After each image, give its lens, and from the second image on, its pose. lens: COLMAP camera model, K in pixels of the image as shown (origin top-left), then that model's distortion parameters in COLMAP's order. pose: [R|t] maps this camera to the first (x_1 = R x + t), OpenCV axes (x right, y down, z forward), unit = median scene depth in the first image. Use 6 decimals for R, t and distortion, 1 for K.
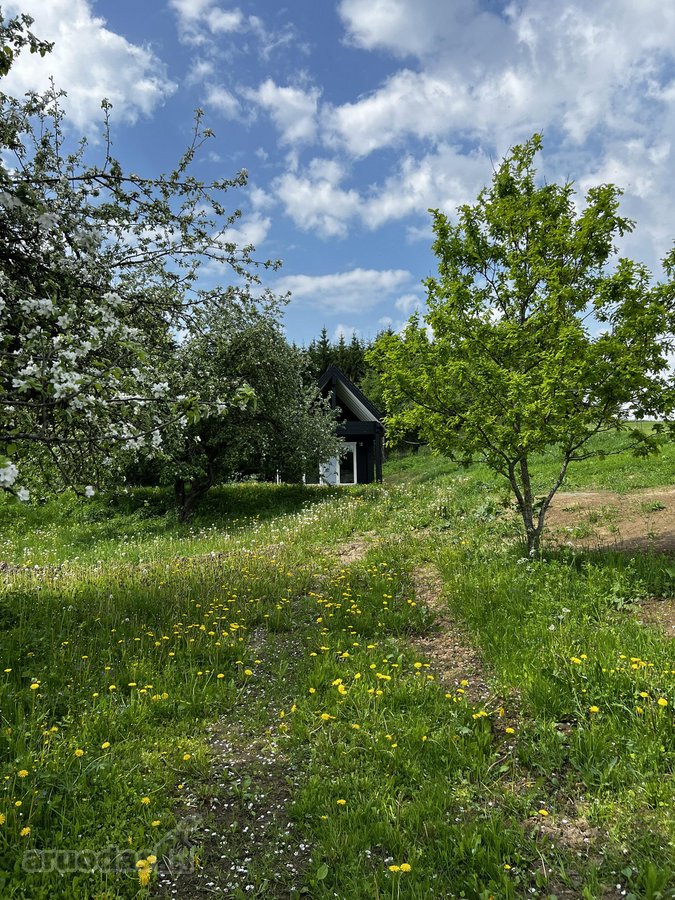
lens RADIAL K [[742.5, 0, 337.3], [0, 742.5, 452.0], [0, 0, 1]] dist [0.004591, 0.000672]
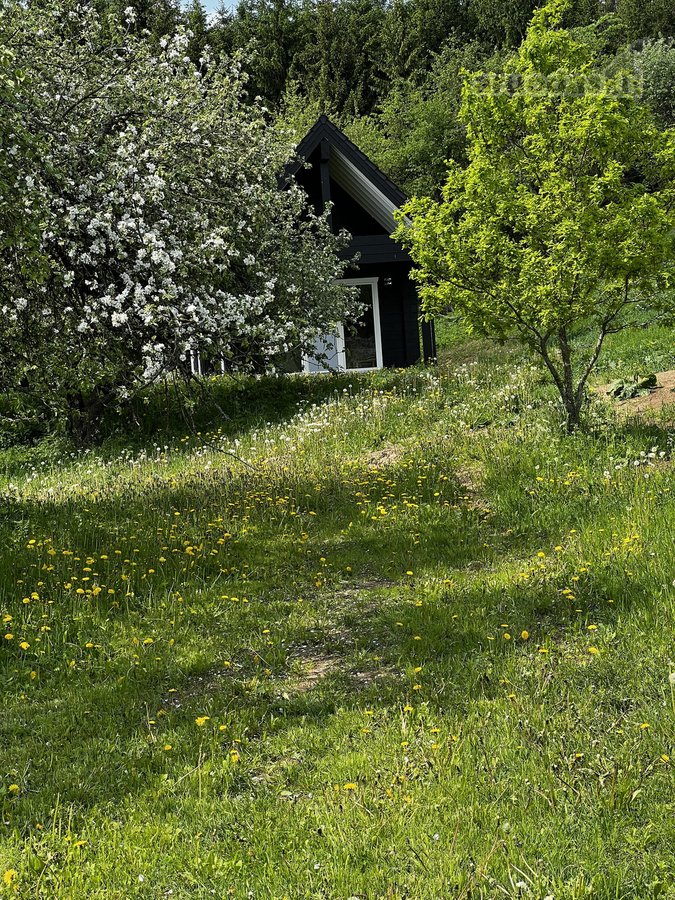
lens RADIAL K [[1983.5, 0, 338.0], [0, 1983.5, 449.6], [0, 0, 1]] dist [0.080228, 0.000000]
pose [[0.998903, -0.046752, 0.002511, -0.014406], [0.046384, 0.995482, 0.082844, -0.020375], [-0.006373, -0.082637, 0.996559, -0.470673]]
